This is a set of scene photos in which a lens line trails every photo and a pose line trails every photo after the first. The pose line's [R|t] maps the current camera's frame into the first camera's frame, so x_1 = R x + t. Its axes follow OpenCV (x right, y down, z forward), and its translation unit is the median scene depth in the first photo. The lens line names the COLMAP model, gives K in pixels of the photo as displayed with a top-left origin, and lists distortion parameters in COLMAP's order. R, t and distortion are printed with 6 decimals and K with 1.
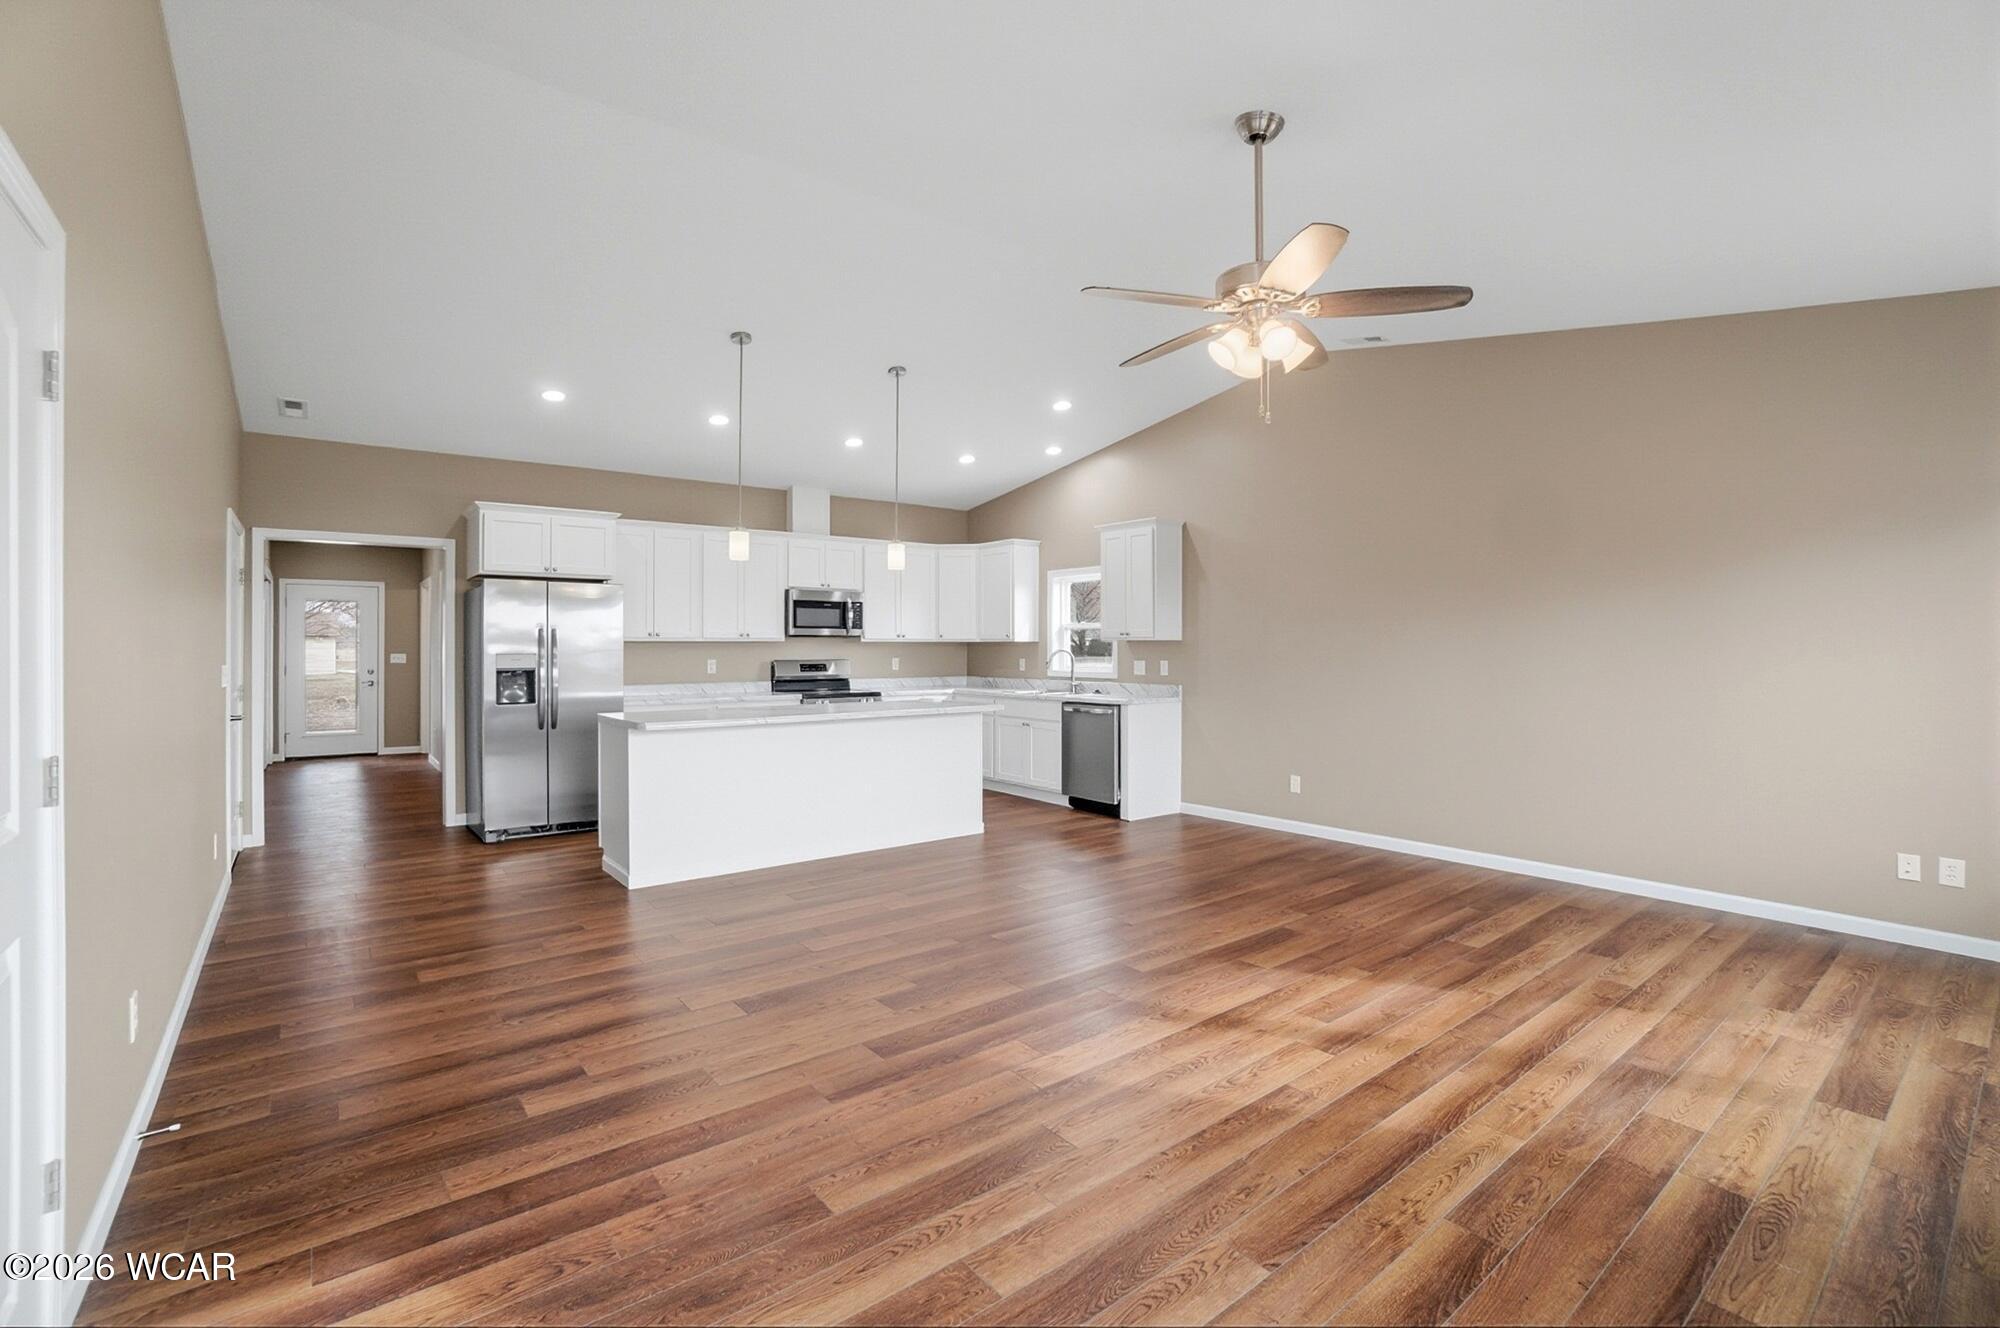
lens RADIAL K [[893.1, 0, 988.4], [0, 893.1, 652.8], [0, 0, 1]] dist [-0.057600, 0.019644]
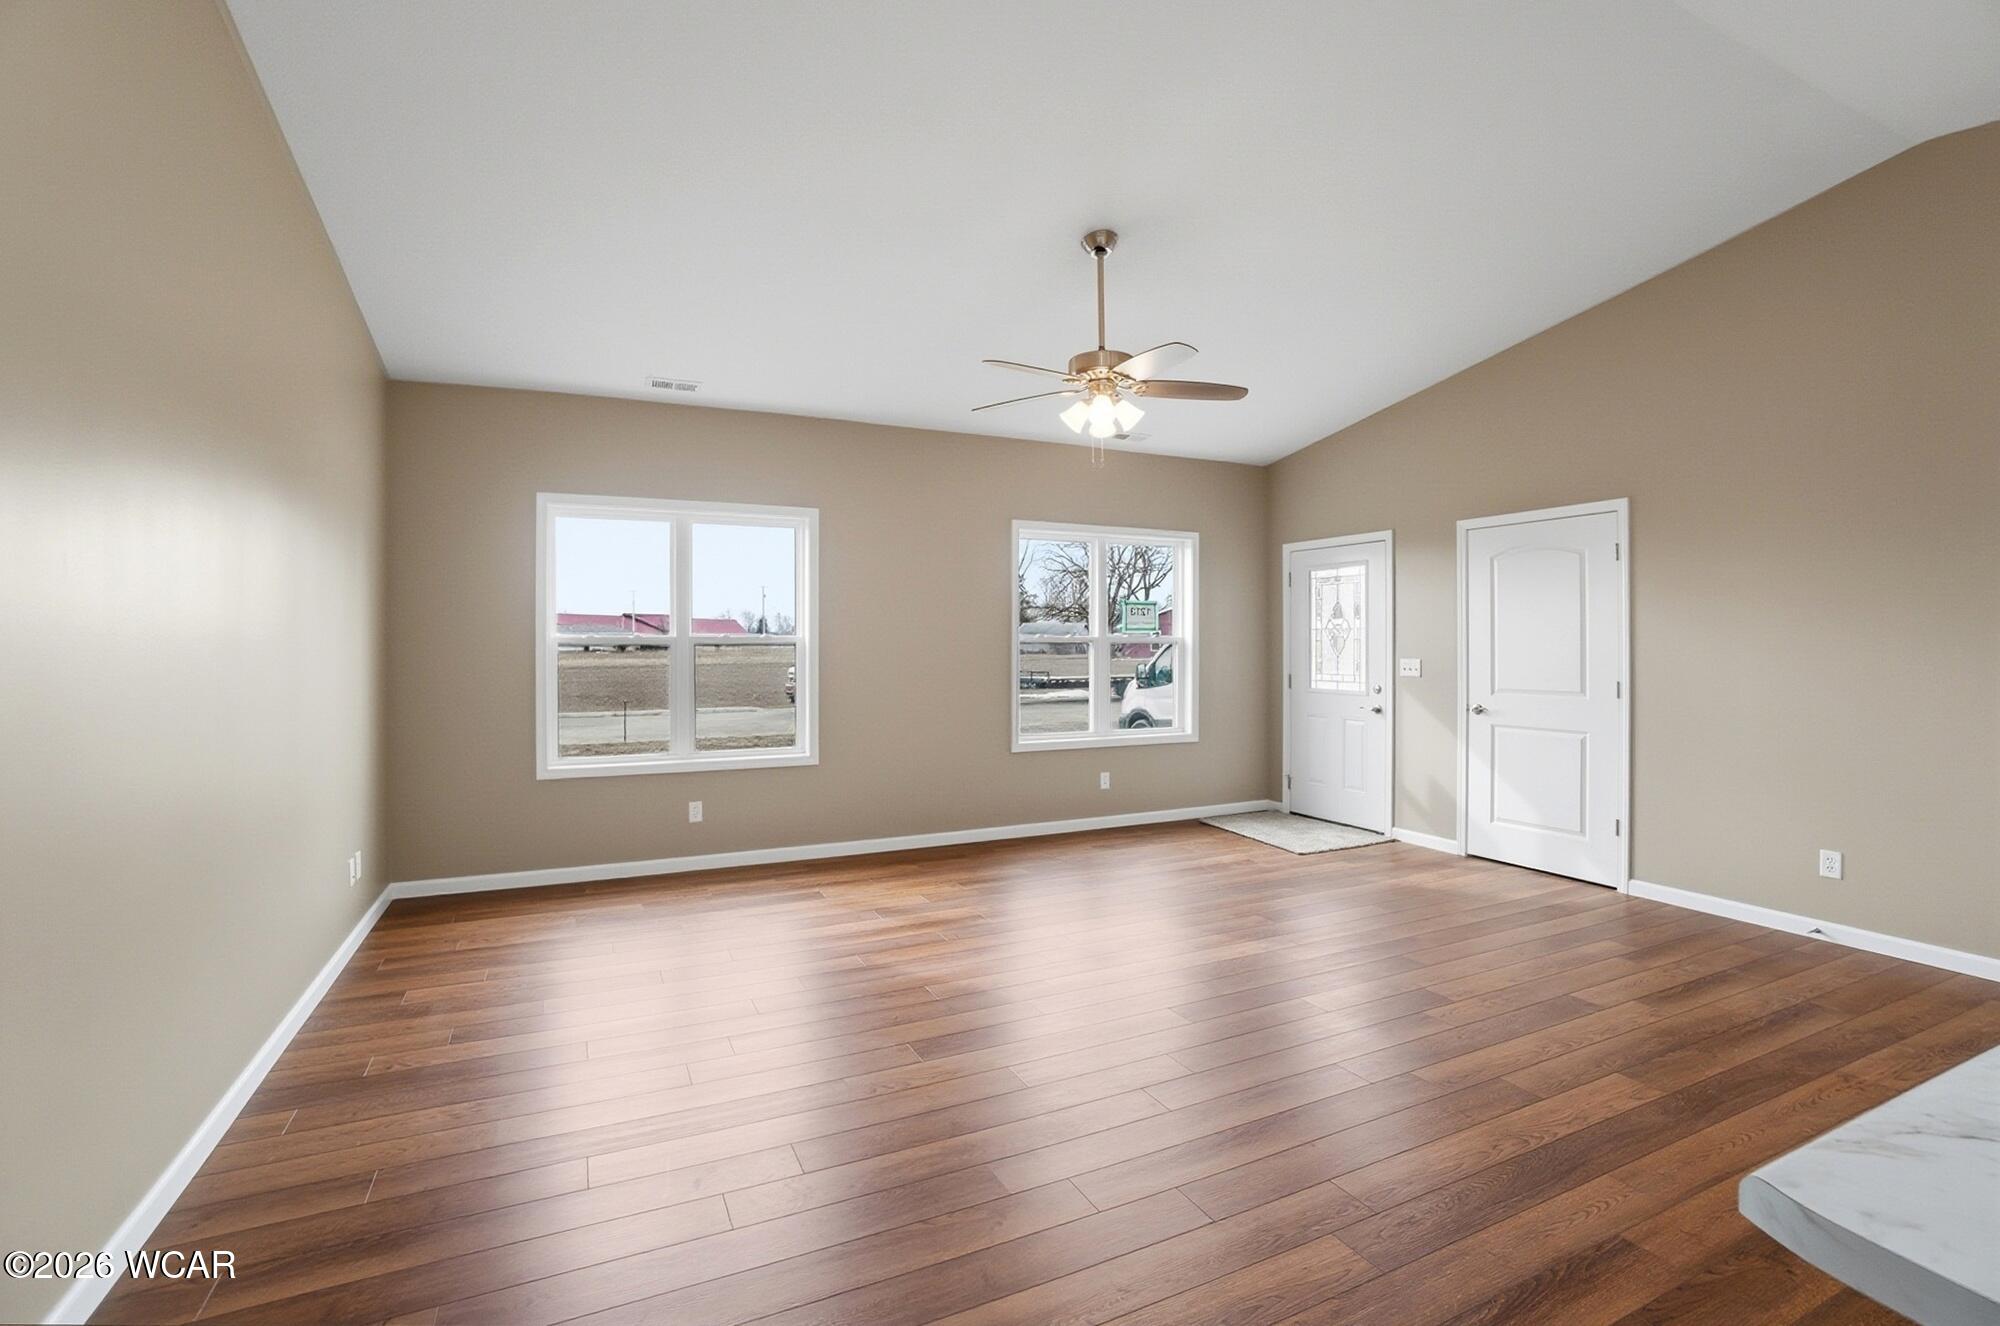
lens RADIAL K [[897.4, 0, 1003.0], [0, 897.4, 641.1], [0, 0, 1]] dist [-0.029356, 0.000053]
pose [[-0.975979, 0.002017, 0.217854, 0.075696], [0.002237, 0.999997, 0.000764, -0.006956], [-0.217852, 0.001233, -0.975981, 1.089373]]
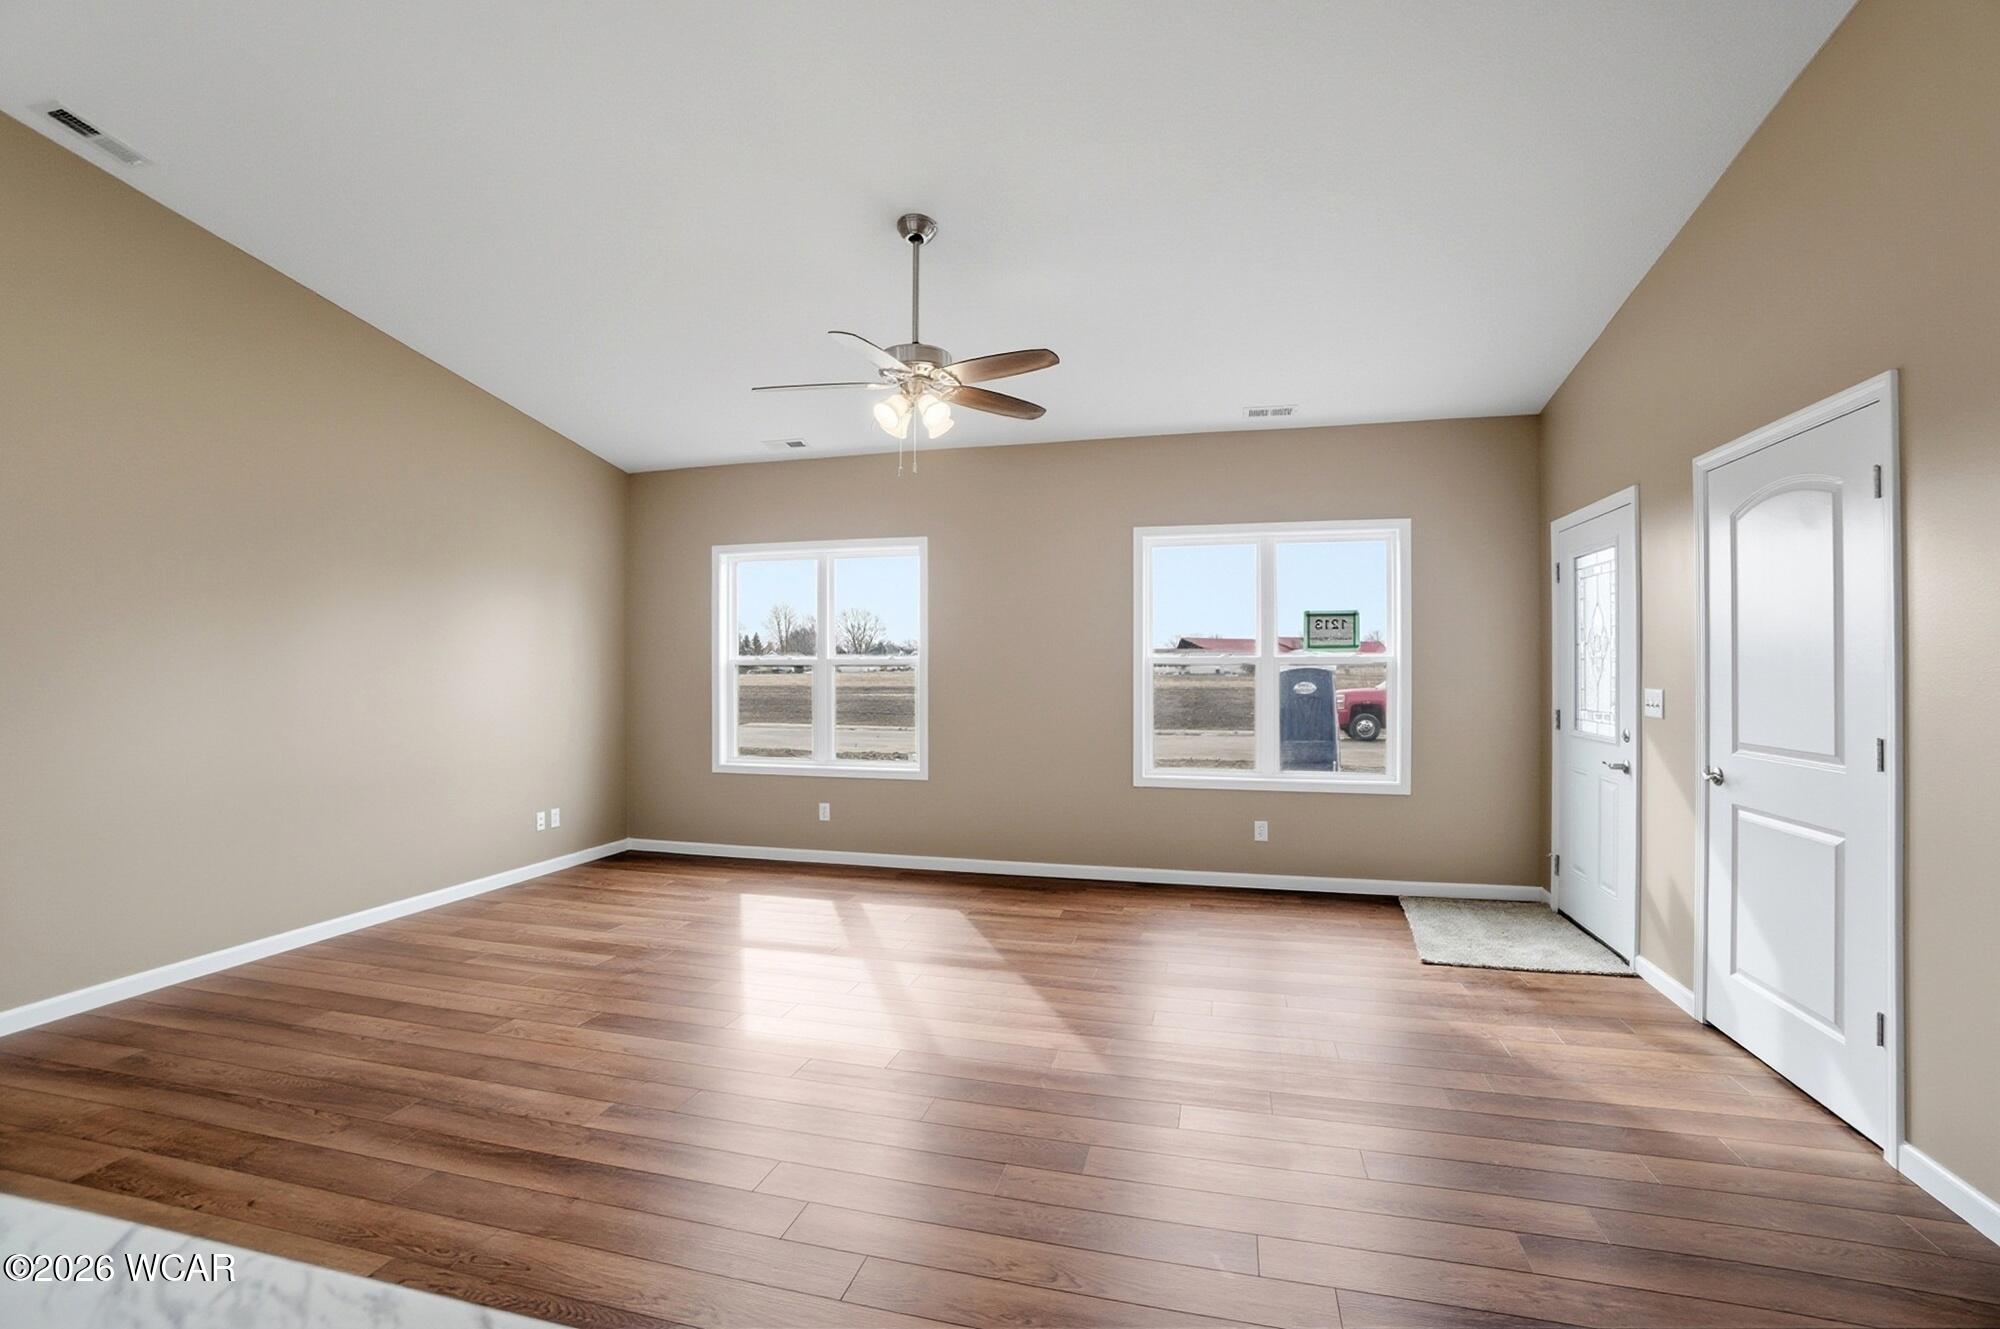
lens RADIAL K [[893.1, 0, 988.4], [0, 893.1, 653.3], [0, 0, 1]] dist [-0.057600, 0.019644]
pose [[-0.600406, 0.012374, 0.799599, -0.334316], [0.005148, 0.999919, -0.011609, -0.005718], [-0.799679, -0.002854, -0.600422, 0.771550]]
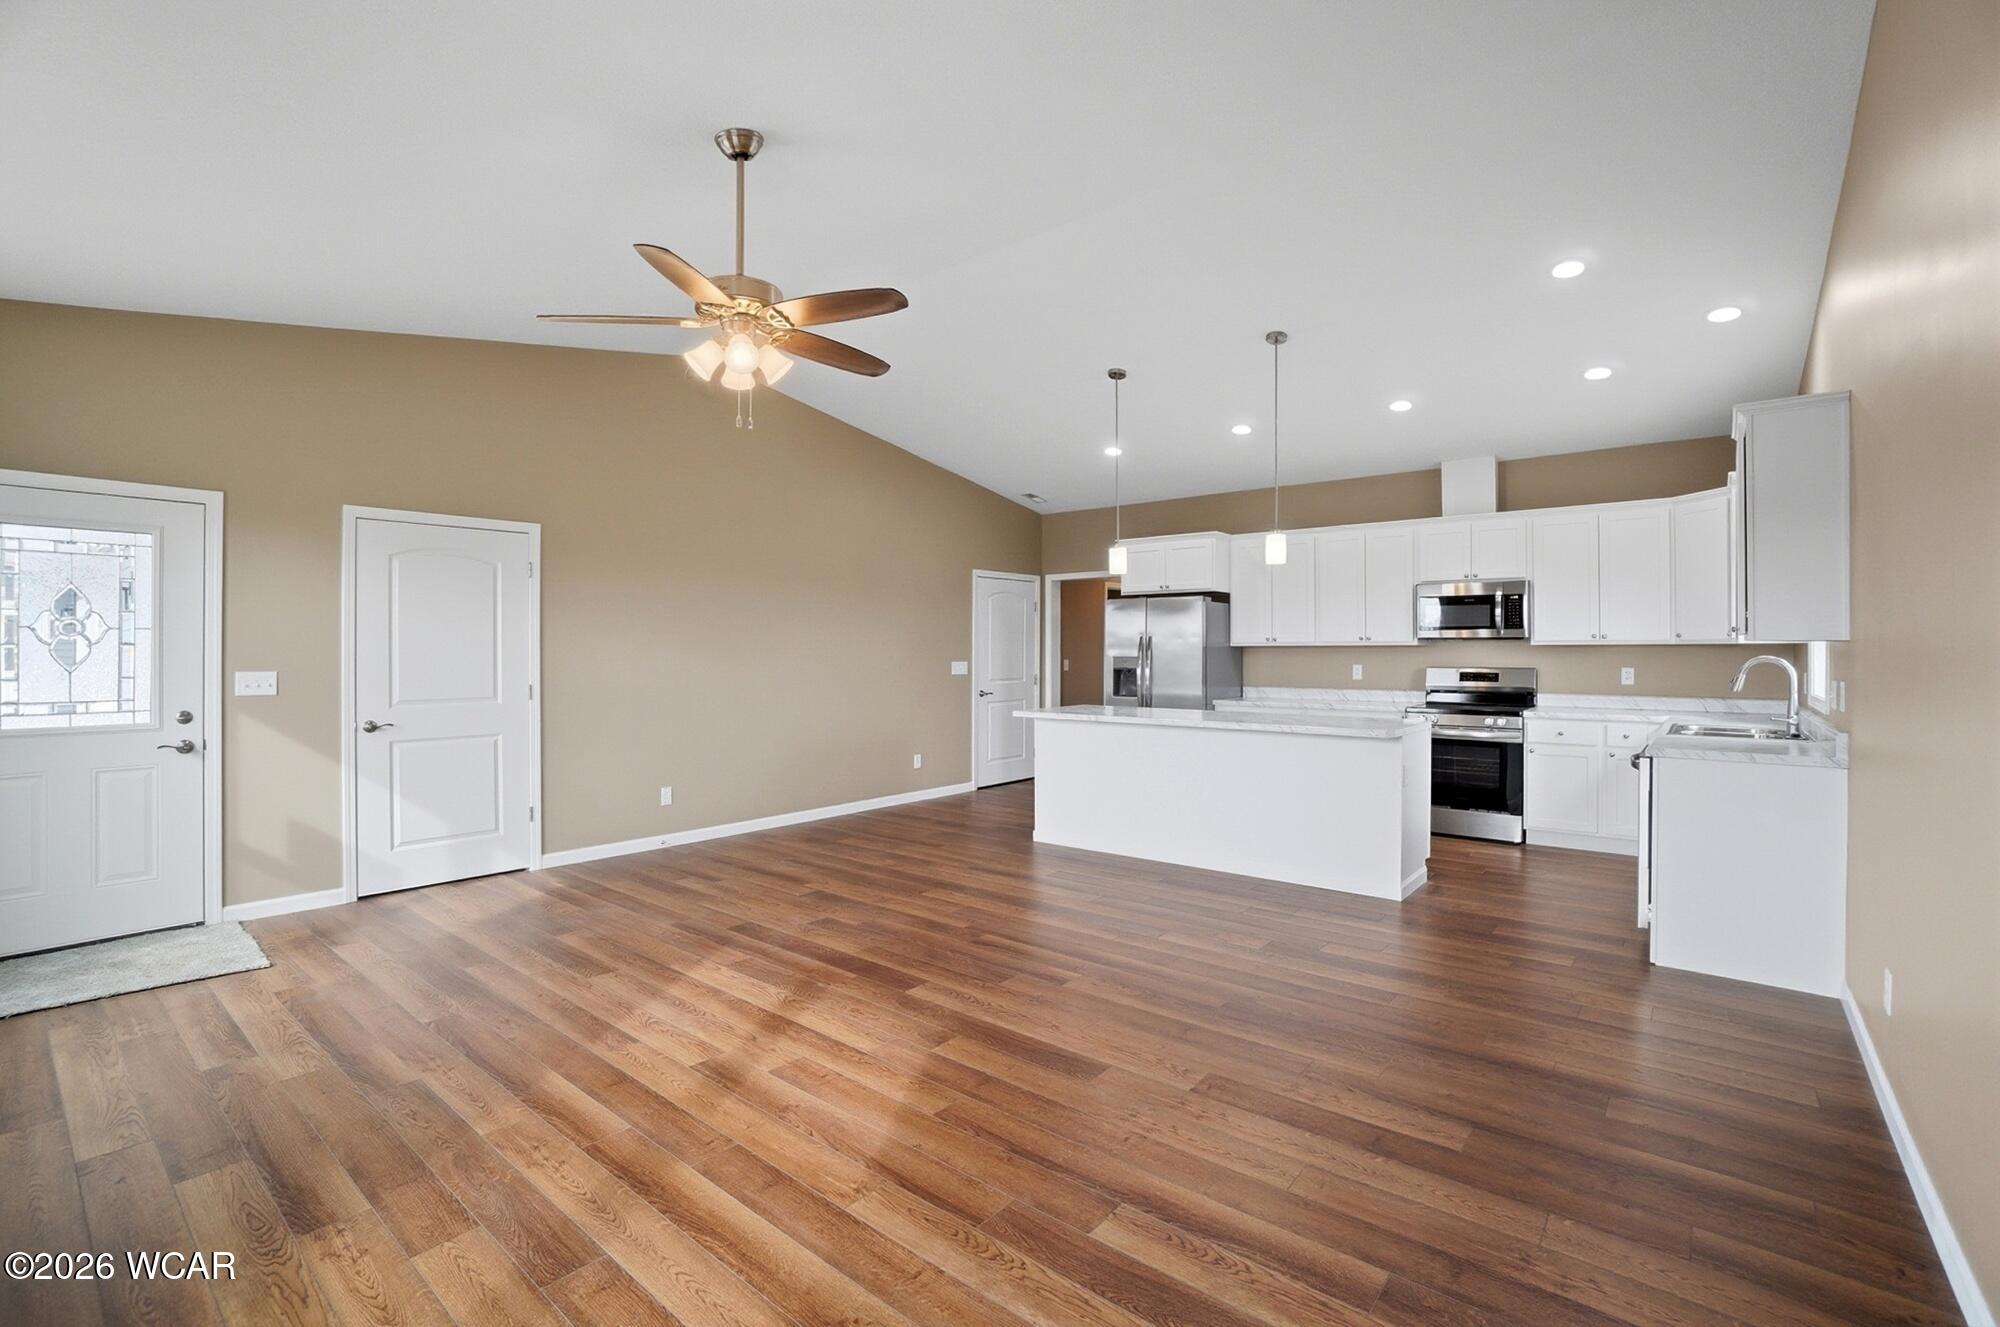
lens RADIAL K [[893.1, 0, 988.4], [0, 893.1, 652.3], [0, 0, 1]] dist [-0.057600, 0.019644]
pose [[0.197403, 0.004050, -0.980314, 0.642260], [-0.006145, 0.999977, 0.002894, -0.006997], [0.980303, 0.005452, 0.197423, 0.507655]]
